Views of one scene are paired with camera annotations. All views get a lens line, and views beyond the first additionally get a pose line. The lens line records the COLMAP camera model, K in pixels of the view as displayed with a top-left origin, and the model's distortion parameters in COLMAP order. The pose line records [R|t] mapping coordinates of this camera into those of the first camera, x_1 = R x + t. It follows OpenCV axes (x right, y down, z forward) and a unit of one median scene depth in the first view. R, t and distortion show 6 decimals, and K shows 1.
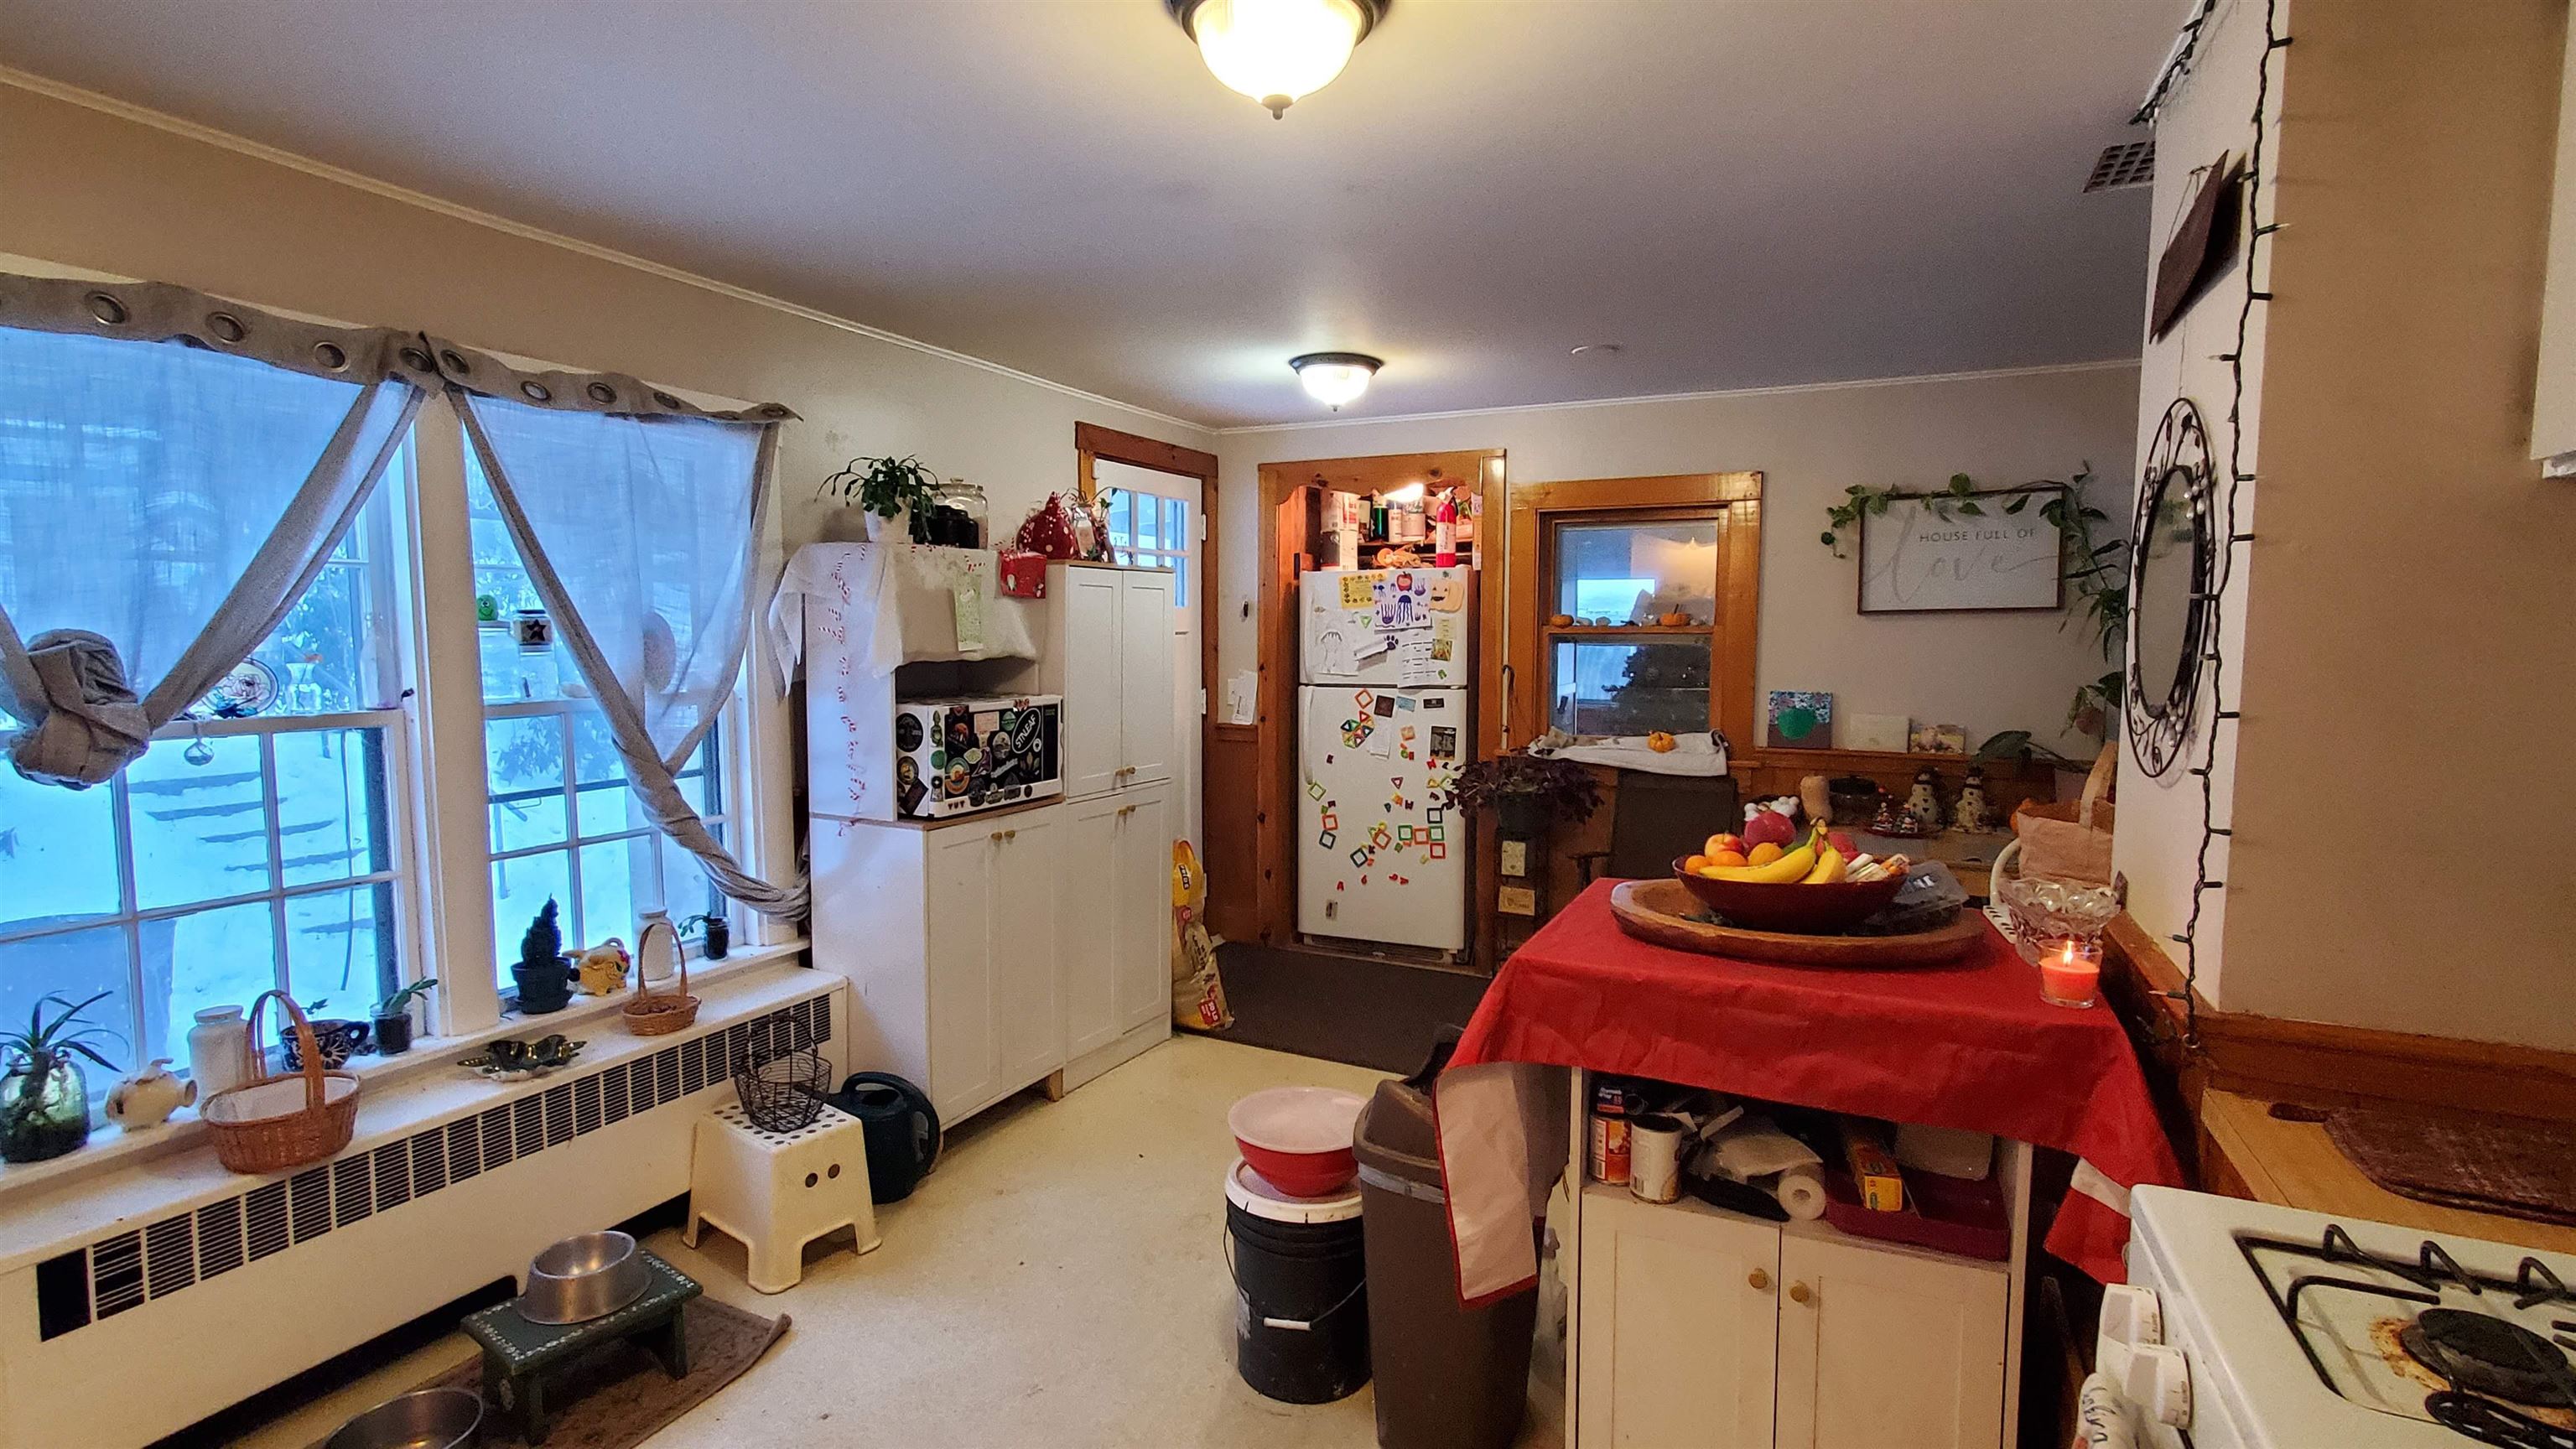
lens RADIAL K [[1205.1, 0, 1295.1], [0, 1205.1, 724.5], [0, 0, 1]] dist [-0.000871, 0.002129]
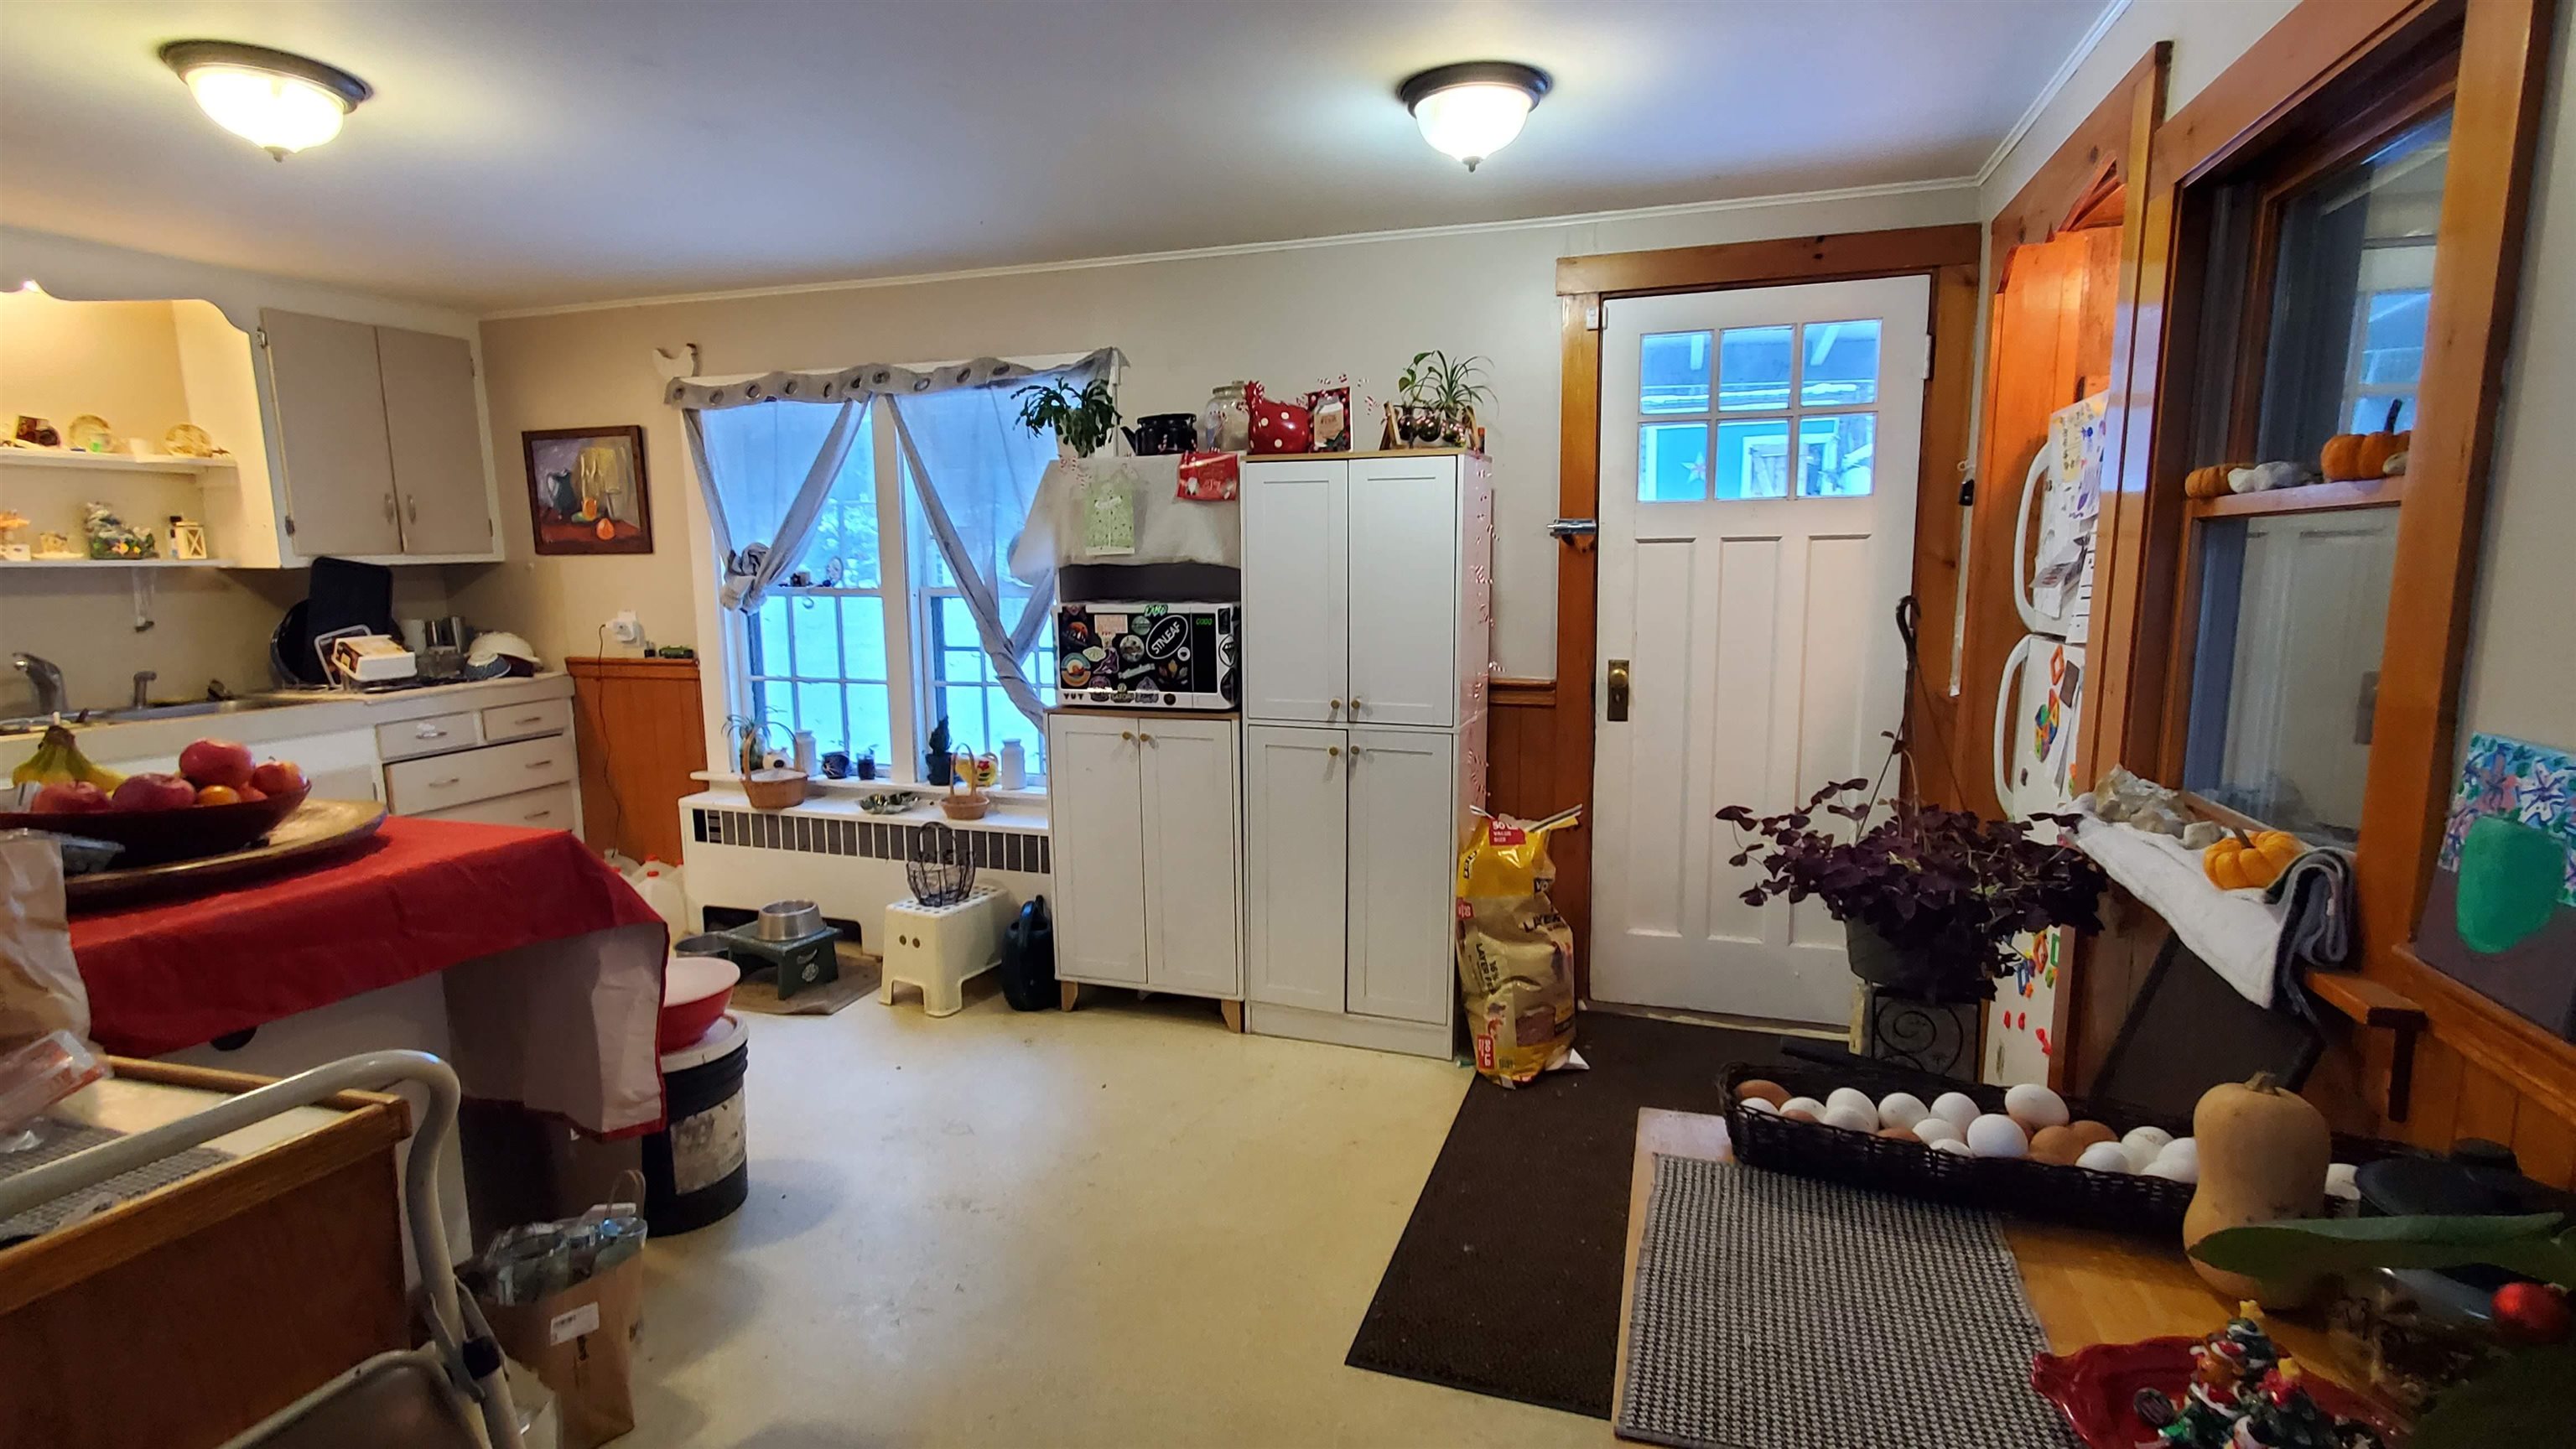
lens RADIAL K [[1205.1, 0, 1298.4], [0, 1205.1, 717.6], [0, 0, 1]] dist [-0.000871, 0.002129]
pose [[0.142599, 0.130823, -0.981097, 0.798289], [-0.071357, 0.990006, 0.121639, -0.059735], [0.987205, 0.052663, 0.150509, 0.999157]]
